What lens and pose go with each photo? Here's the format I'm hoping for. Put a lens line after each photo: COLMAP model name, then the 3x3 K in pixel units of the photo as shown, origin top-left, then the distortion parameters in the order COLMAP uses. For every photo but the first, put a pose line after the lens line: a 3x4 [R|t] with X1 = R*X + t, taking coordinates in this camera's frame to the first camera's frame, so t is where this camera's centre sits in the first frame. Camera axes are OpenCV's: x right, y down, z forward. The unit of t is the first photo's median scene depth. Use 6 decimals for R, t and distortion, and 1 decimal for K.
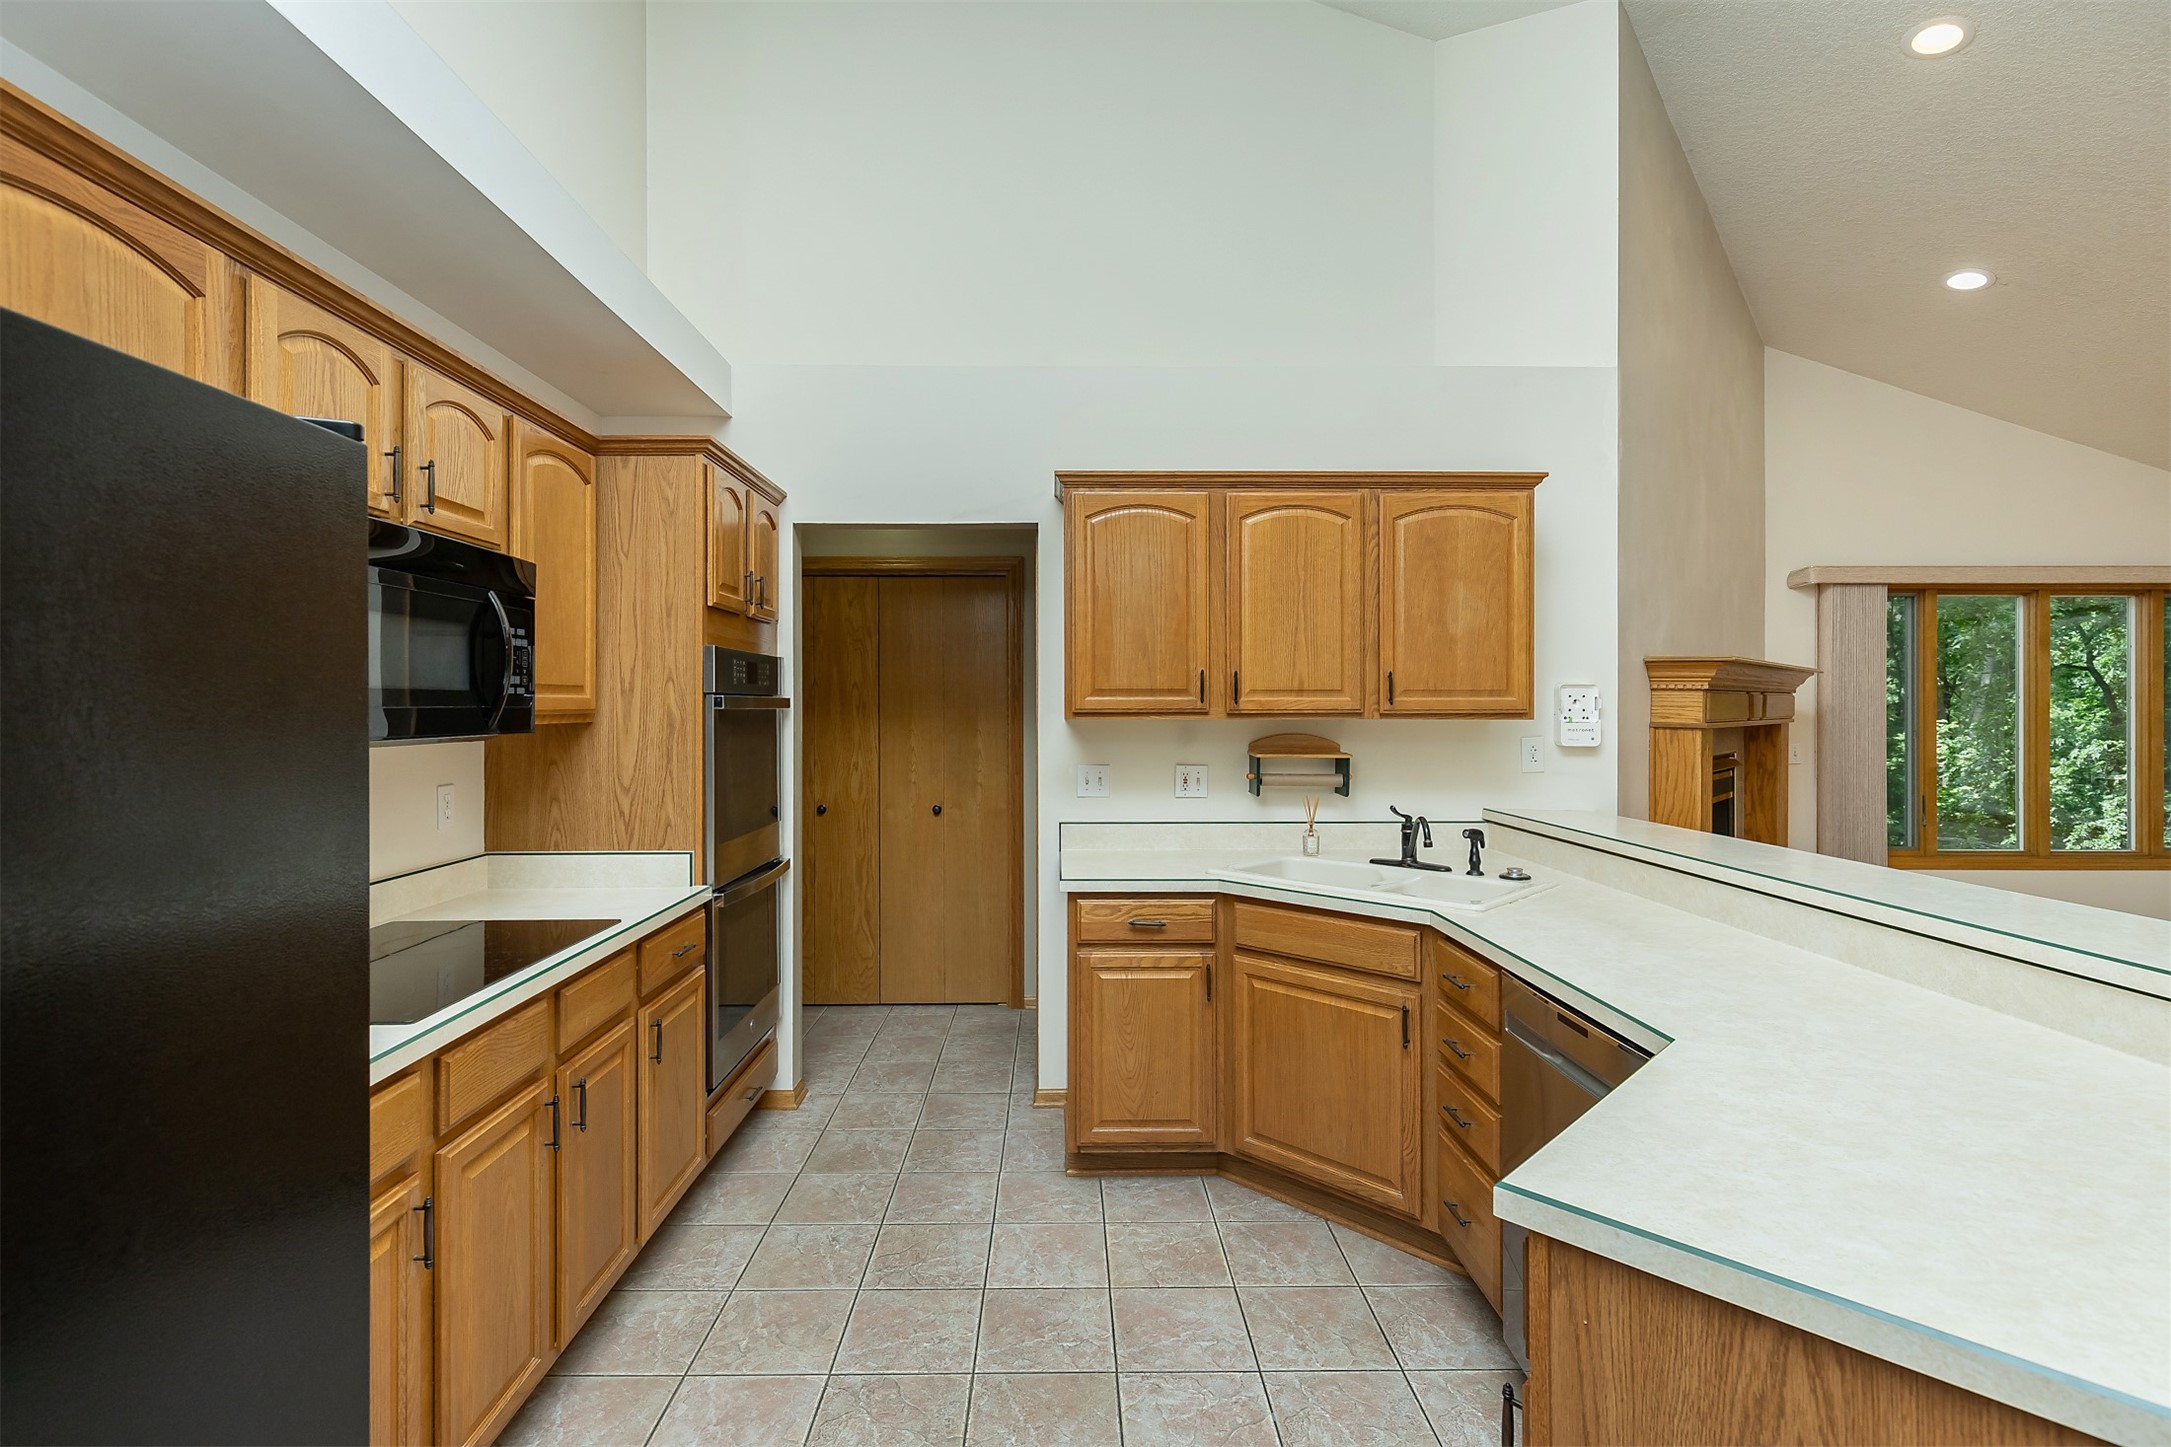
lens RADIAL K [[996.1, 0, 1074.5], [0, 996.1, 702.7], [0, 0, 1]] dist [0.012275, 0.000124]
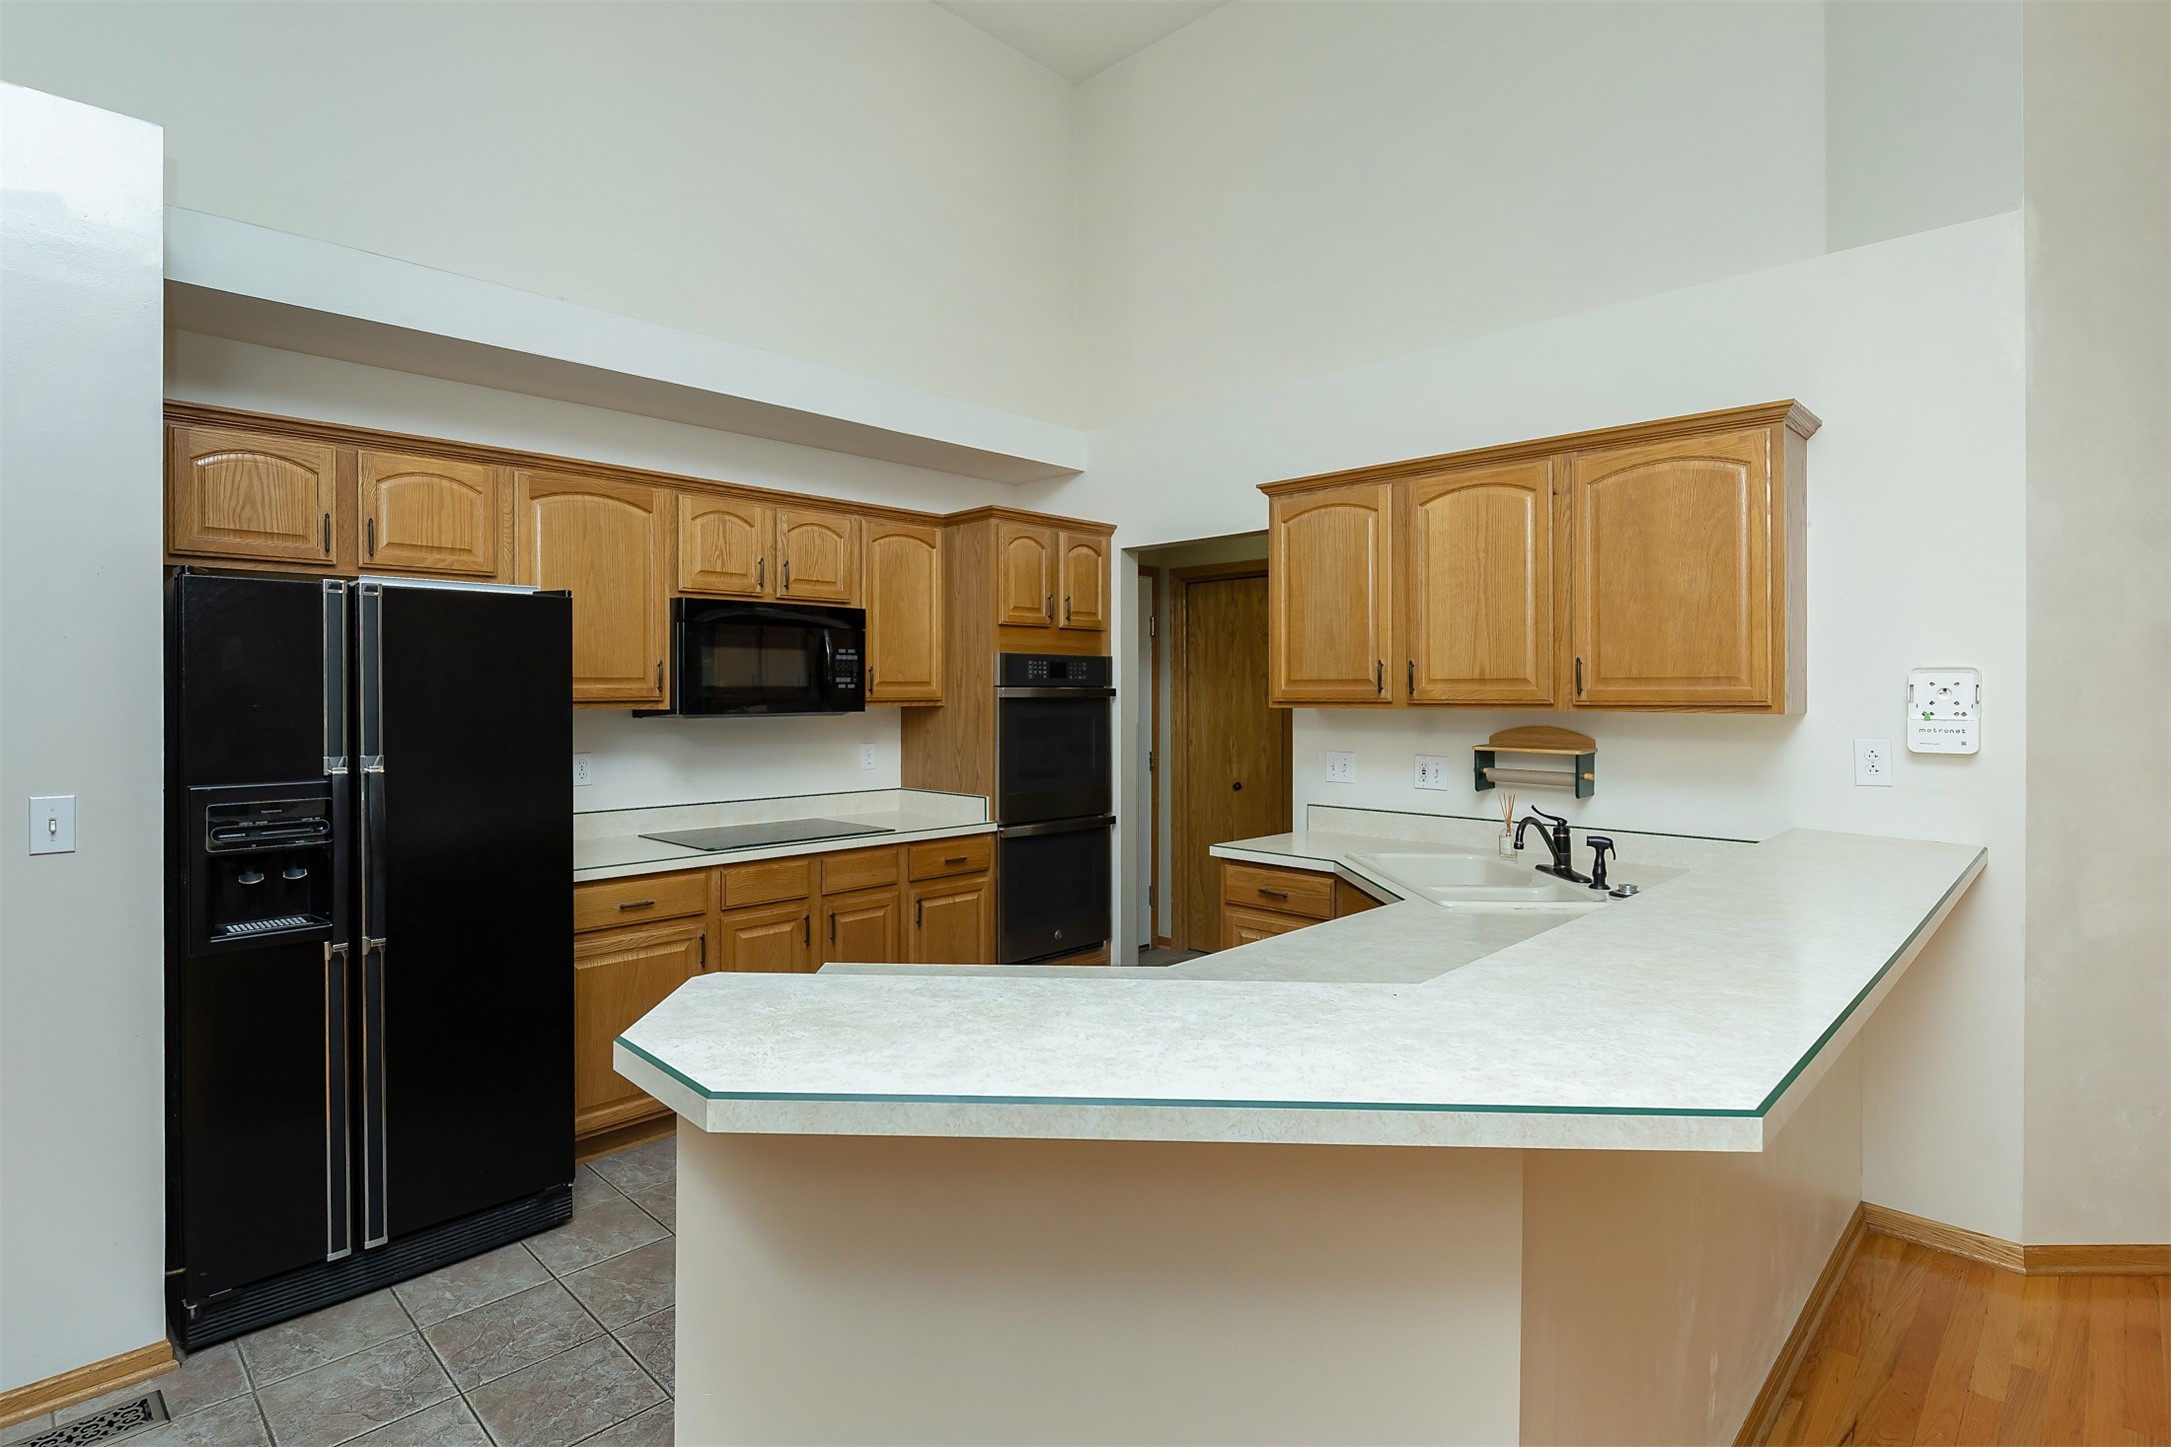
lens RADIAL K [[1069.2, 0, 1018.5], [0, 1069.2, 694.4], [0, 0, 1]] dist [-0.002036, -0.000769]
pose [[0.685679, 0.001638, -0.727902, 0.662255], [0.002617, 0.999985, 0.004716, -0.004262], [0.727899, -0.005139, 0.685665, -0.016237]]
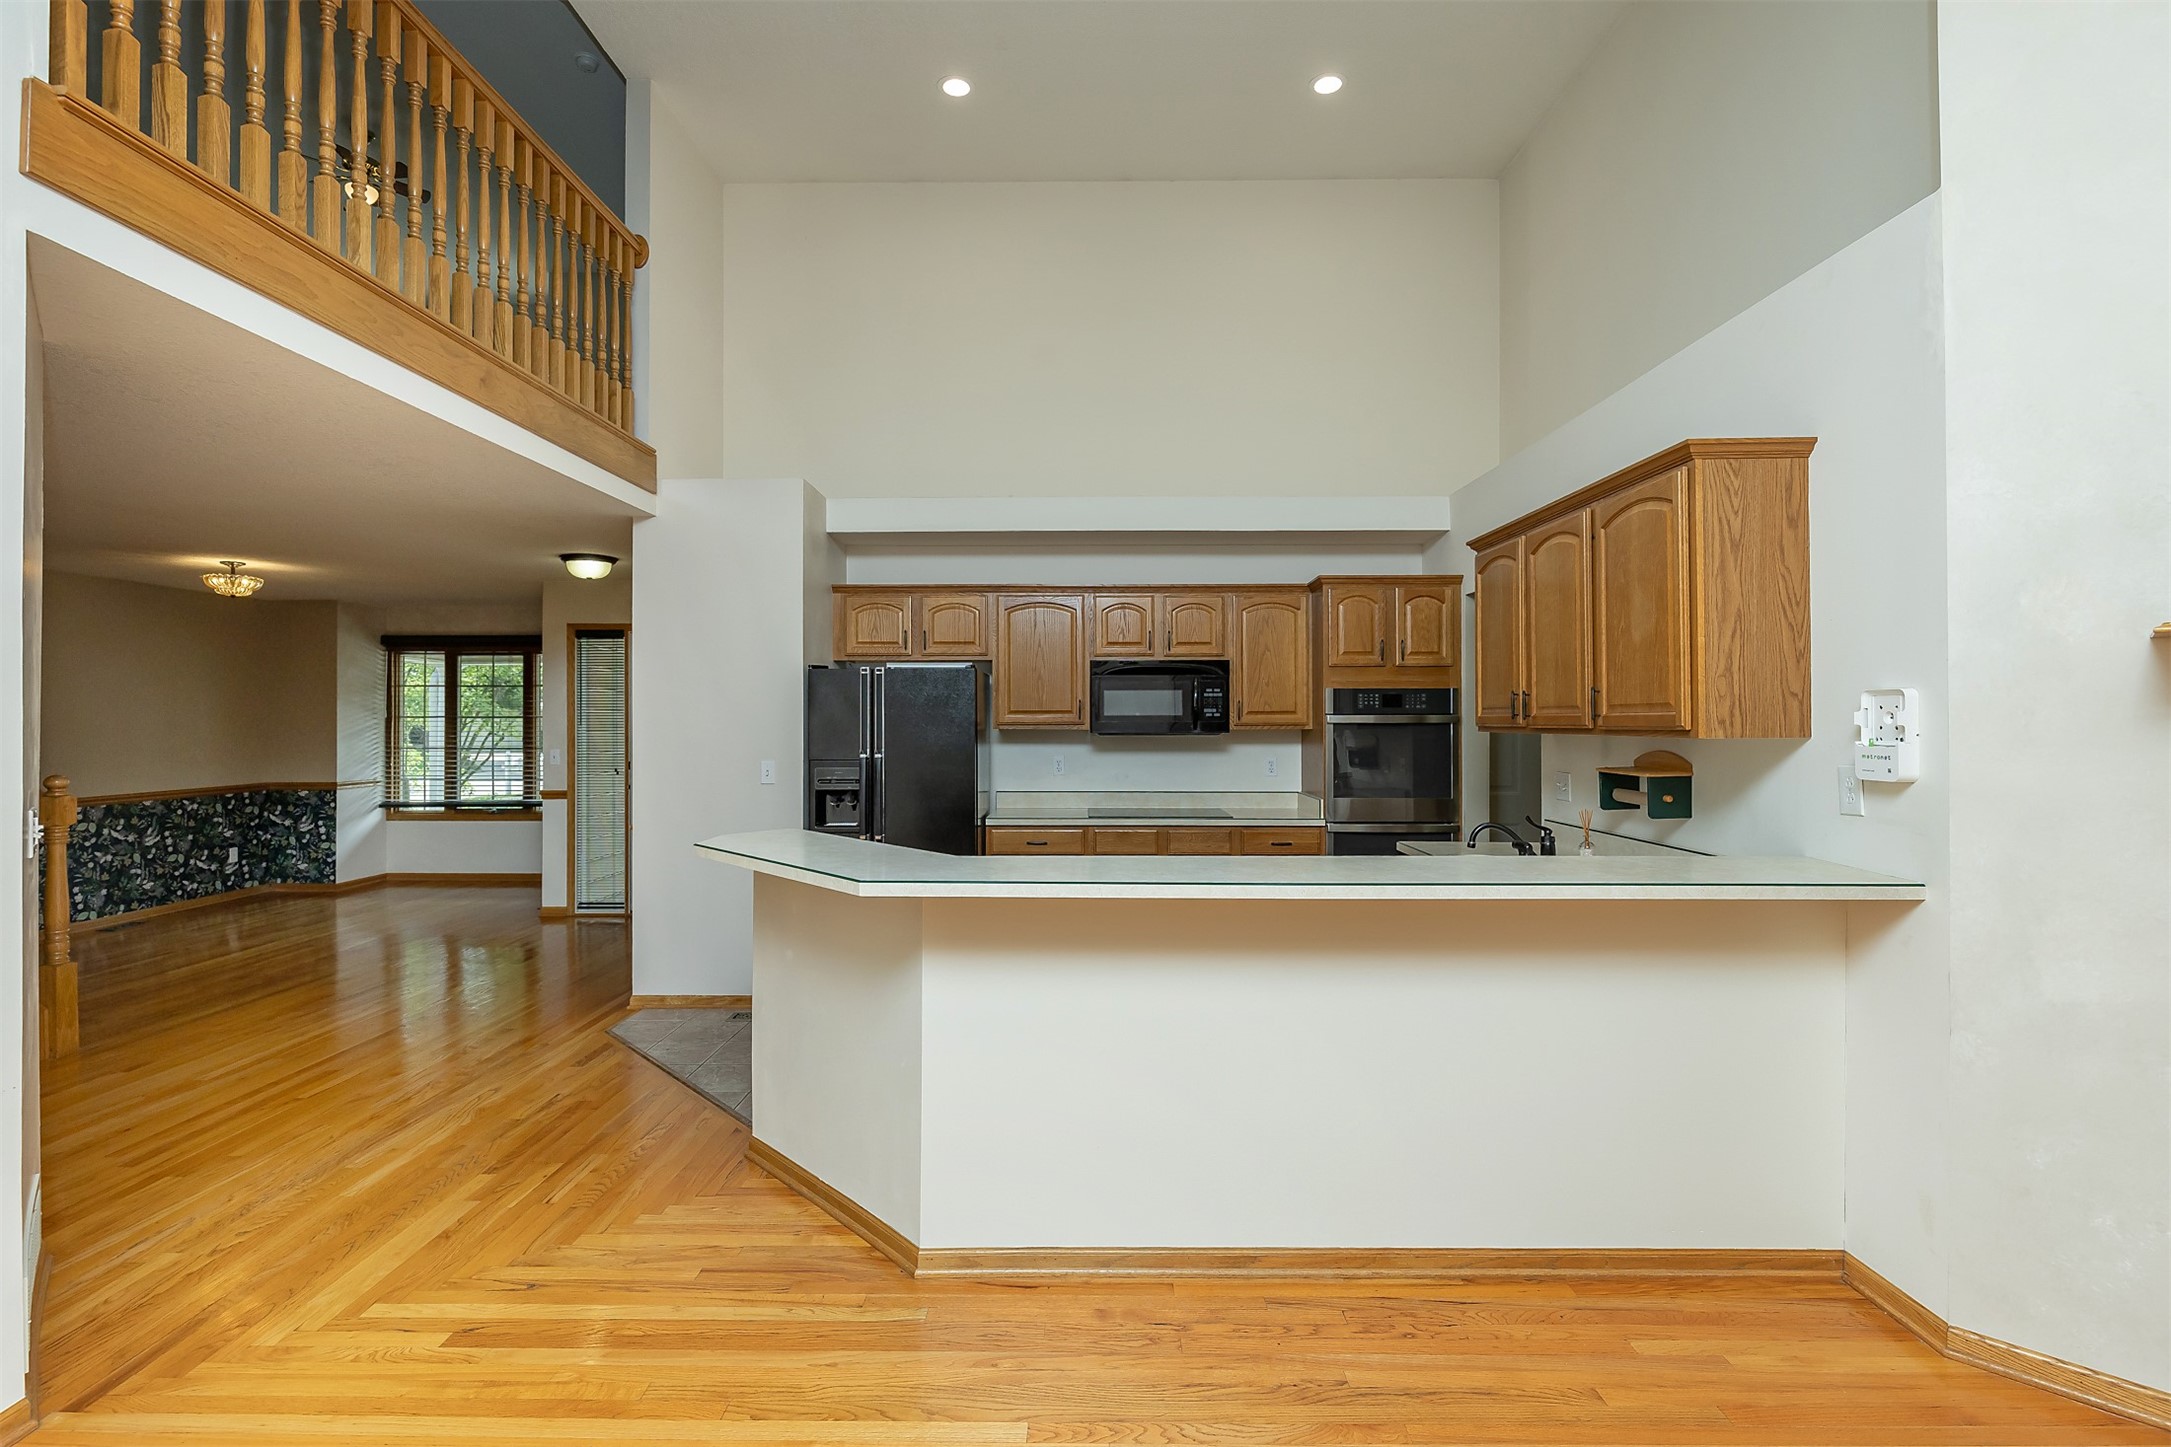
lens RADIAL K [[1012.5, 0, 1081.0], [0, 1012.5, 712.0], [0, 0, 1]] dist [-0.011567, -0.000525]
pose [[-0.024463, -0.007798, -0.999670, 1.314751], [0.005327, 0.999954, -0.007931, -0.000969], [0.999687, -0.005519, -0.024421, 0.519019]]
